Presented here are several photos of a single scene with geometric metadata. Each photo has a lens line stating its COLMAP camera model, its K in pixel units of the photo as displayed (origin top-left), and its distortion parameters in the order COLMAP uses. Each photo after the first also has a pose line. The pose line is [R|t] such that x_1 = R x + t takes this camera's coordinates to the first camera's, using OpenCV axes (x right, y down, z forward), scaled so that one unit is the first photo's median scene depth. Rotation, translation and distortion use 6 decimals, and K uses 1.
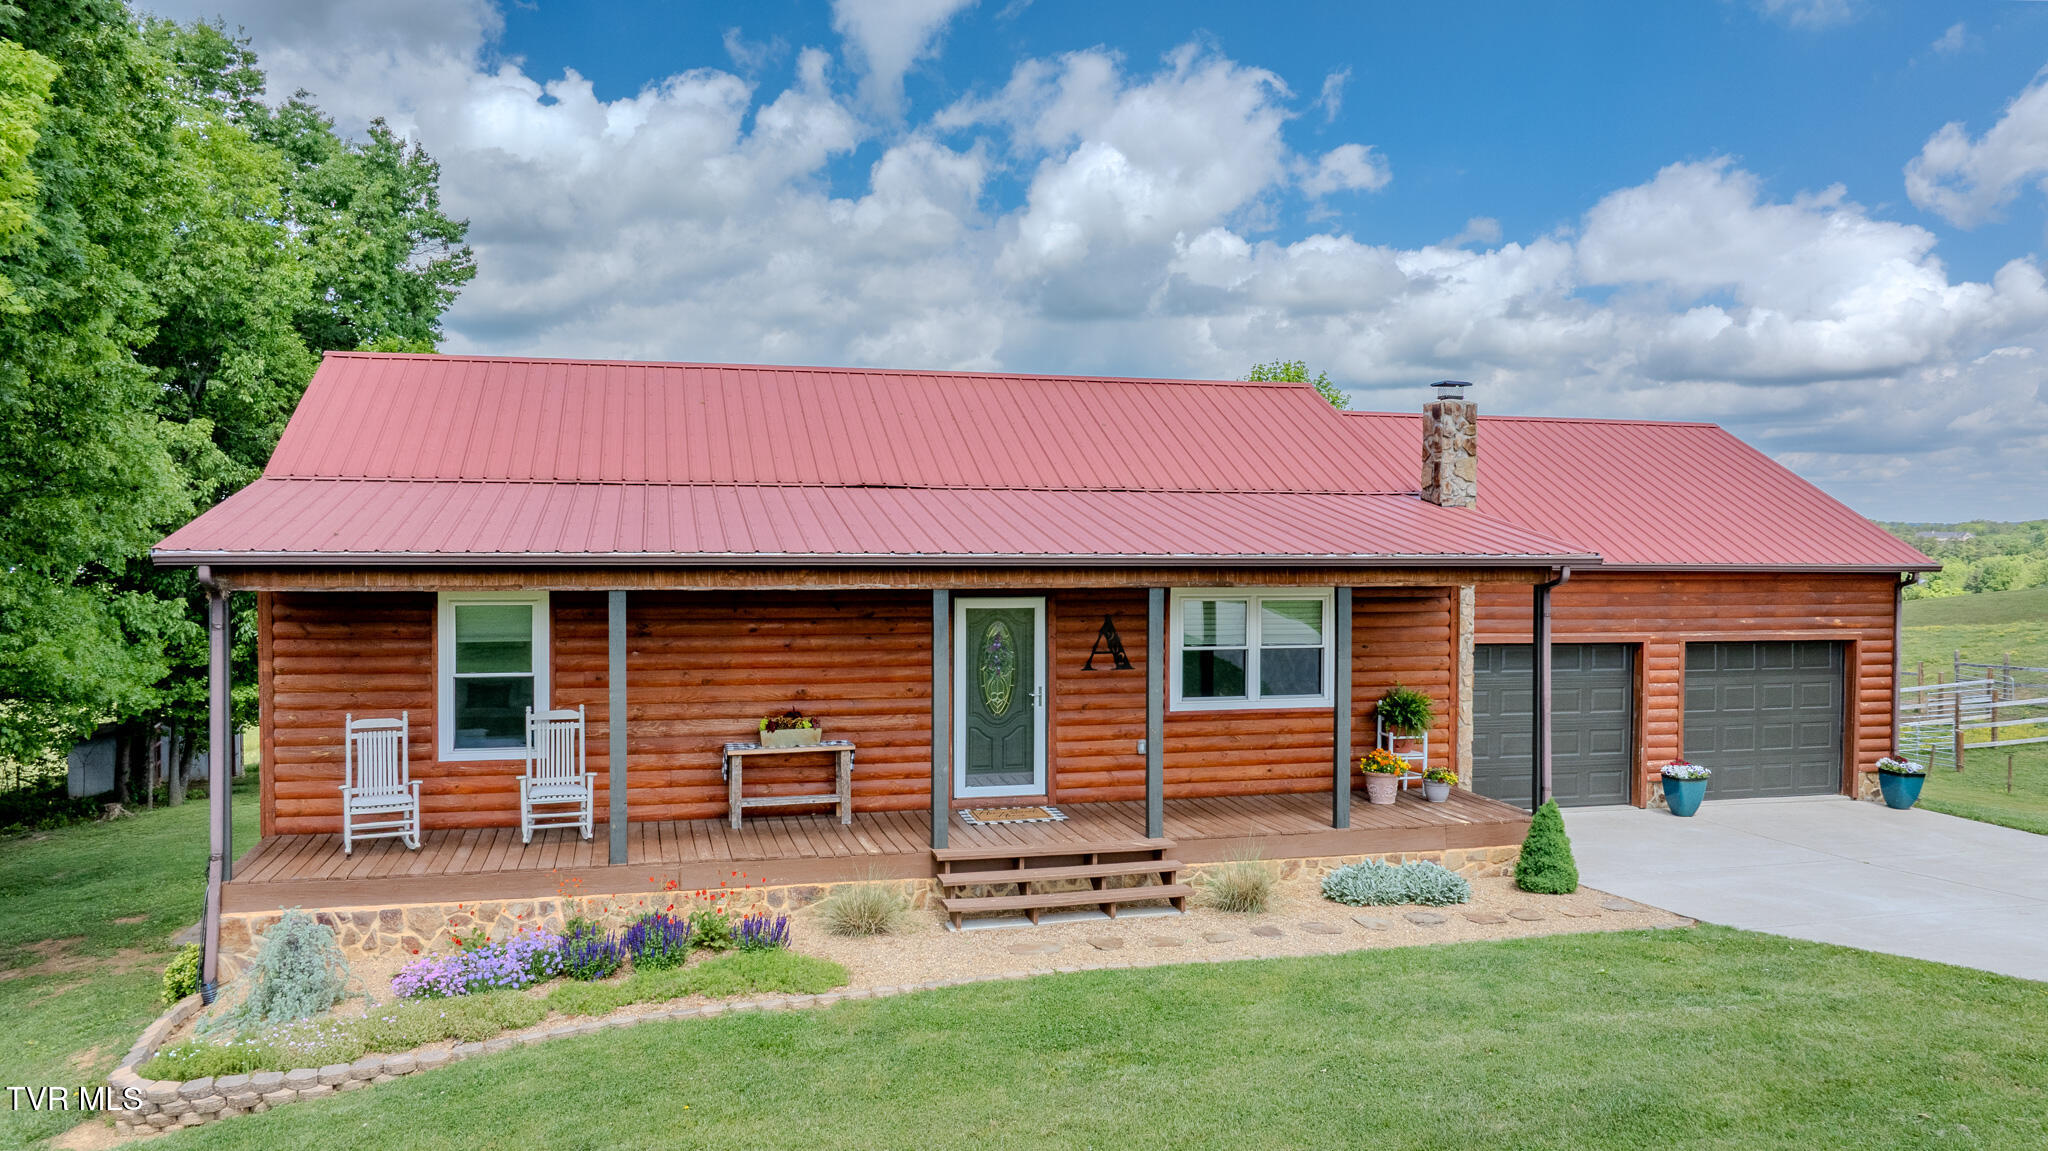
lens RADIAL K [[1443.0, 0, 1038.4], [0, 1443.0, 575.2], [0, 0, 1]] dist [-0.074952, 0.090460]
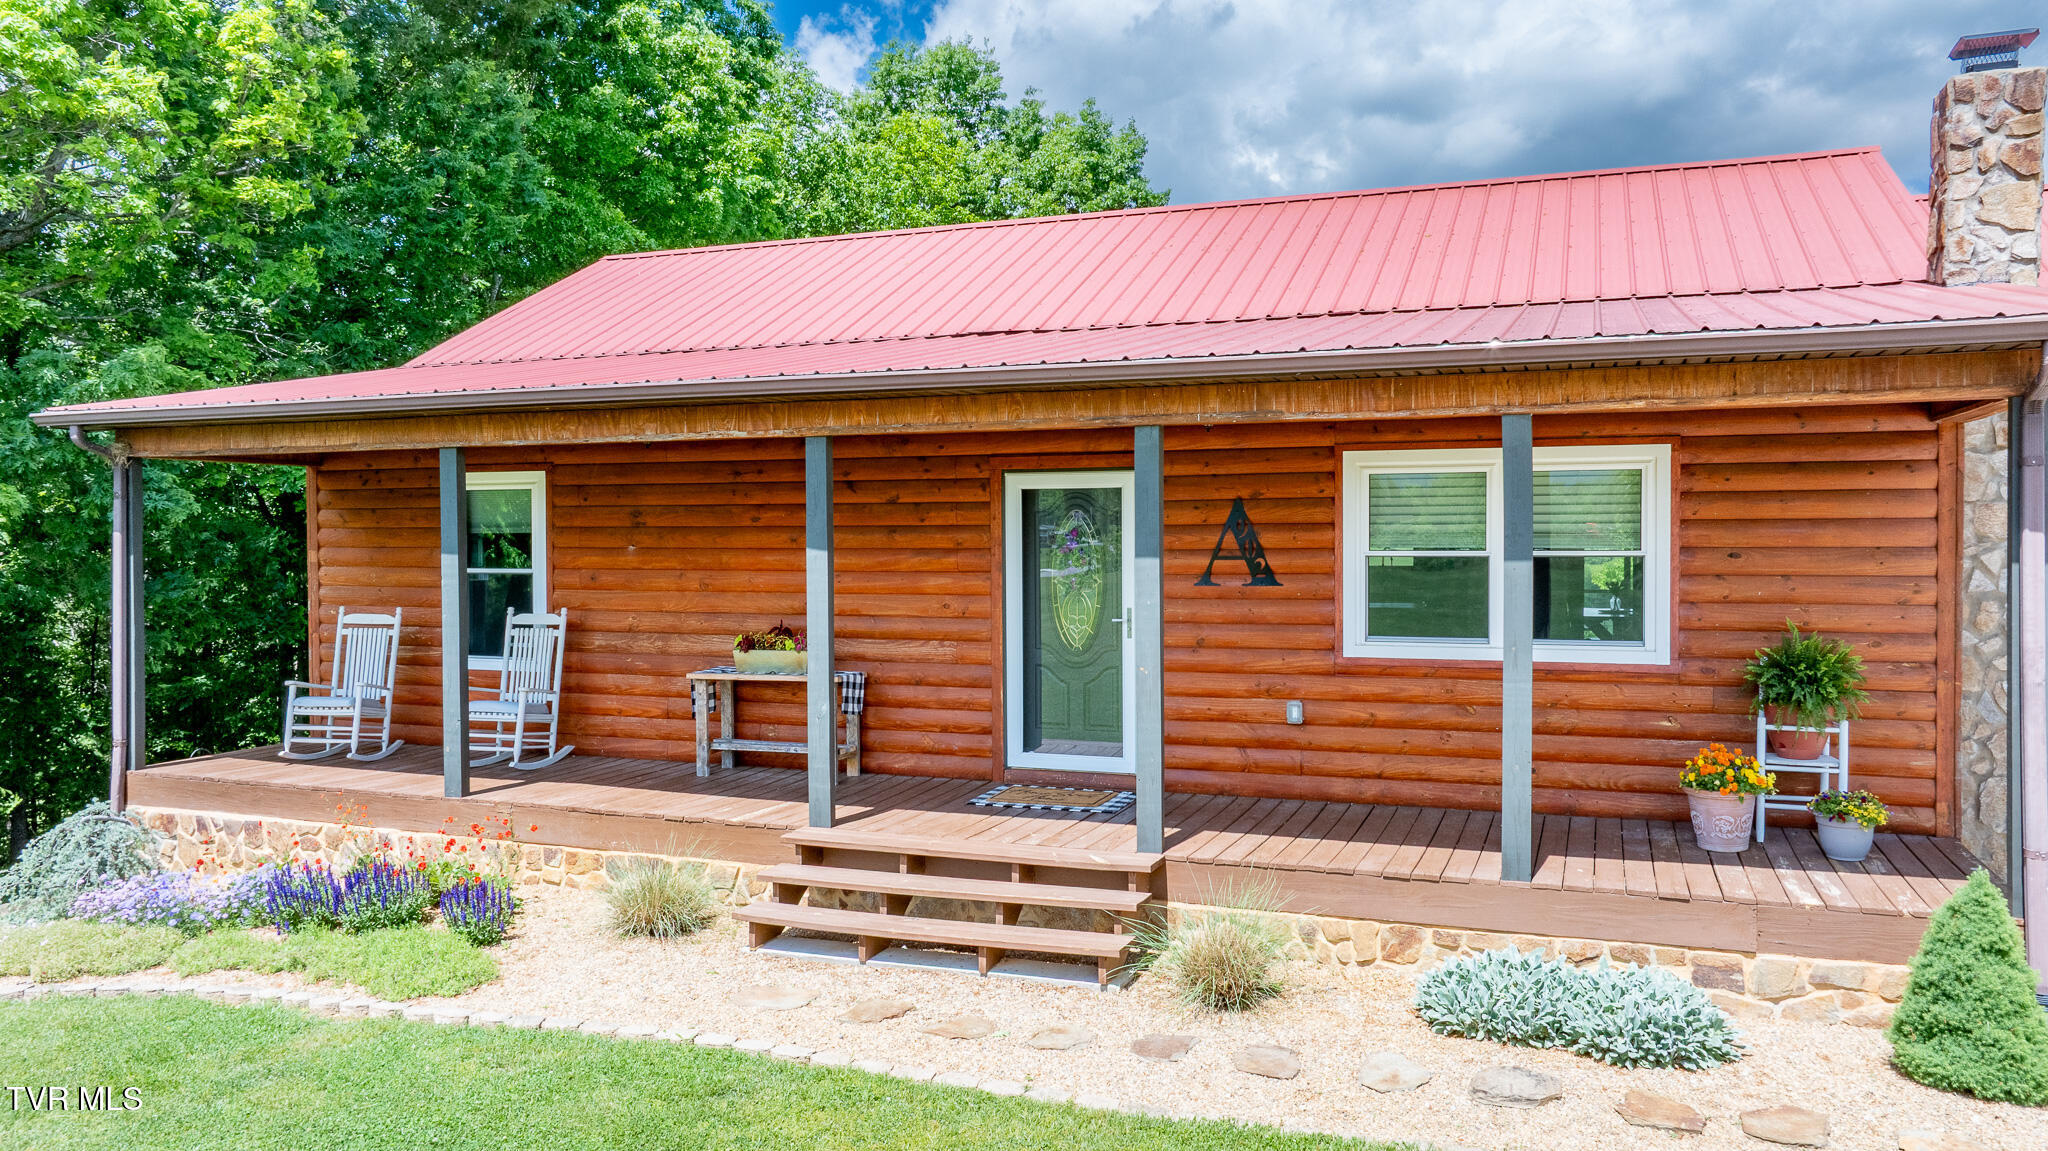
lens RADIAL K [[1393.8, 0, 1024.0], [0, 1393.8, 575.5], [0, 0, 1]] dist [-0.026516, 0.019462]
pose [[0.814068, 0.007205, -0.580725, 0.349587], [-0.008895, 0.999960, -0.000062, 0.066210], [0.580702, 0.005215, 0.814100, 0.482949]]
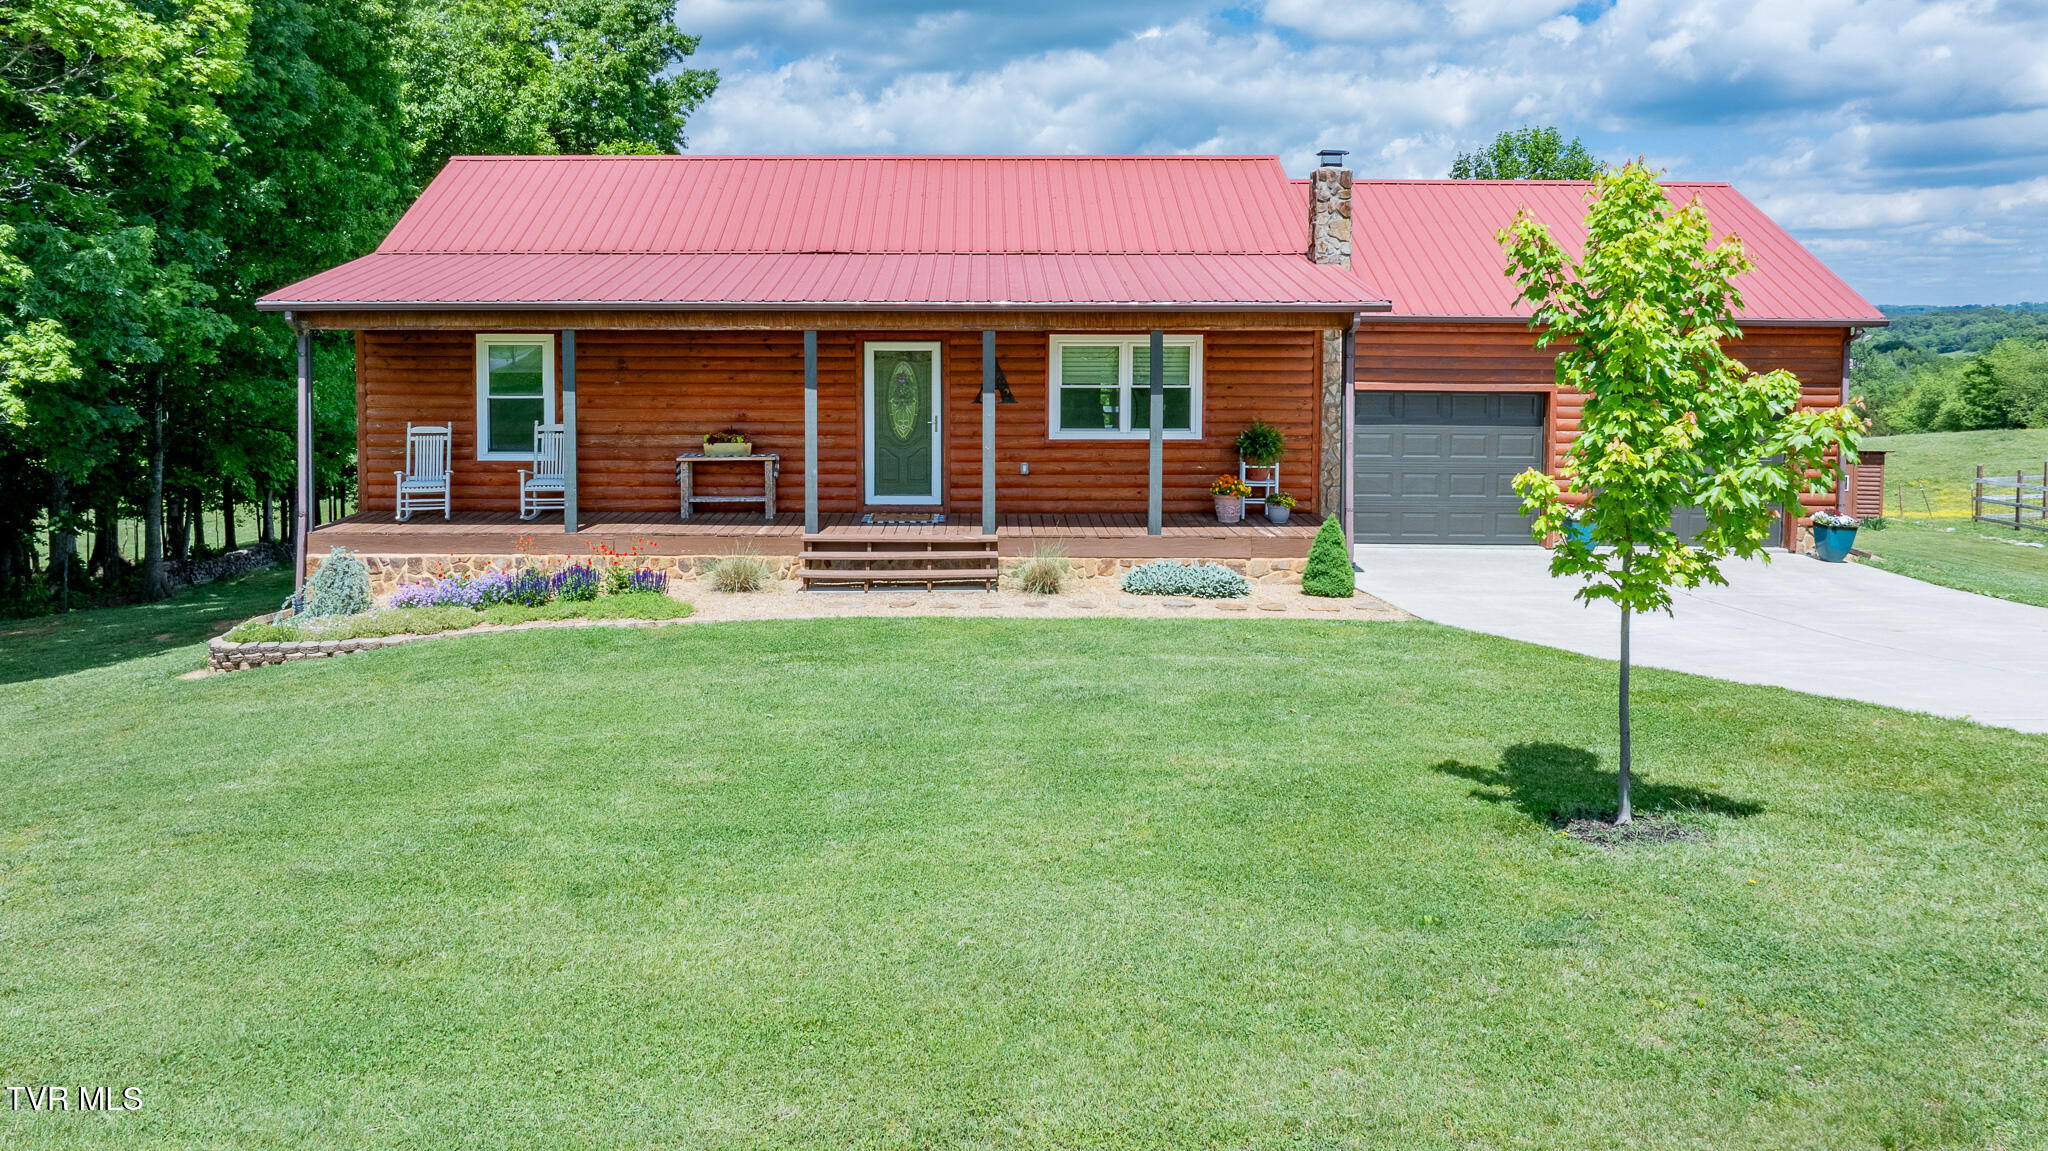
lens RADIAL K [[1438.0, 0, 913.5], [0, 1438.0, 398.1], [0, 0, 1]] dist [0.009405, 0.000090]
pose [[0.960128, 0.011177, -0.279337, 0.342483], [-0.003653, 0.999617, 0.027442, 0.030403], [0.279536, -0.025327, 0.959801, -0.185188]]
